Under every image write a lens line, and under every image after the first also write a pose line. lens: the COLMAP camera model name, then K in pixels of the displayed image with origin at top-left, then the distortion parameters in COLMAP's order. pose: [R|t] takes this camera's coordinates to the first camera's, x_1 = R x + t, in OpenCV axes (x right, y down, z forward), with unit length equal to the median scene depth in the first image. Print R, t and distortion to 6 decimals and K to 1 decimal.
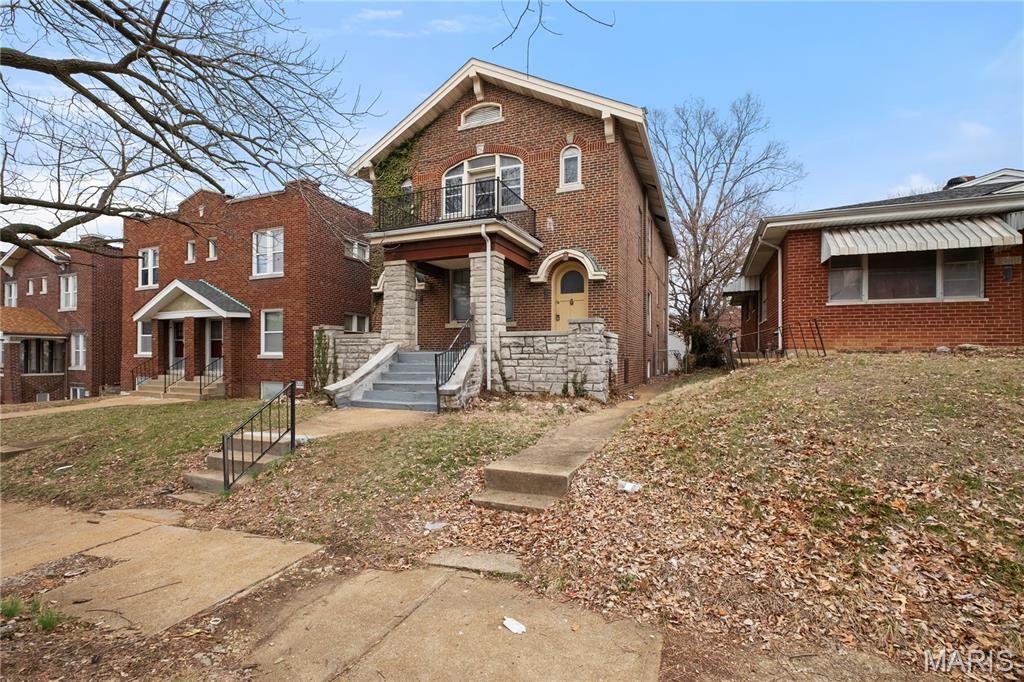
lens RADIAL K [[445.9, 0, 508.4], [0, 445.9, 348.3], [0, 0, 1]] dist [-0.001849, -0.000230]
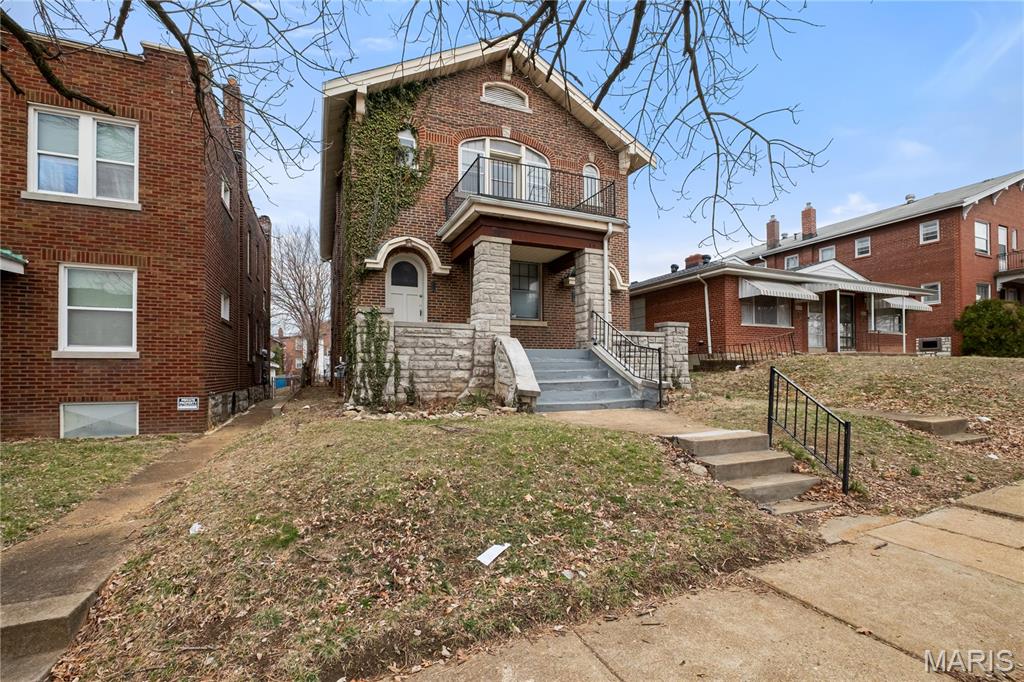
lens RADIAL K [[454.6, 0, 505.0], [0, 454.6, 356.8], [0, 0, 1]] dist [-0.002355, -0.000590]
pose [[0.694832, 0.016880, 0.718974, -0.793955], [-0.007011, 0.999836, -0.016698, 0.036737], [-0.719138, 0.006562, 0.694836, 0.379628]]
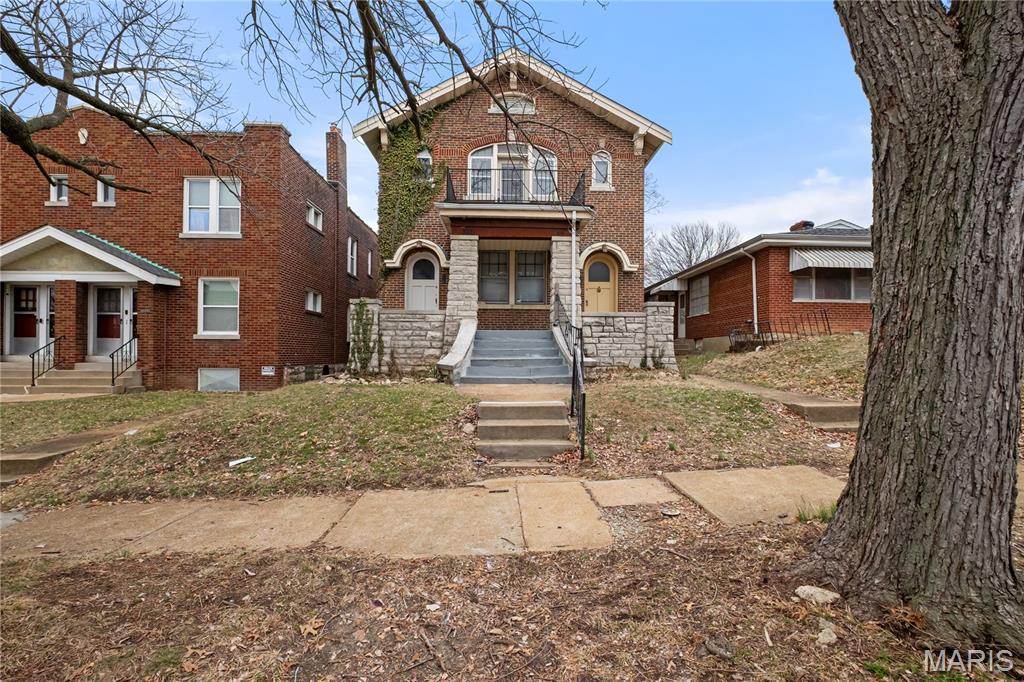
lens RADIAL K [[449.5, 0, 510.9], [0, 449.5, 340.5], [0, 0, 1]] dist [-0.002511, -0.000879]
pose [[0.908155, 0.014313, 0.418389, -0.533168], [-0.010489, 0.999880, -0.011438, 0.039832], [-0.418502, 0.005999, 0.908196, 0.067997]]
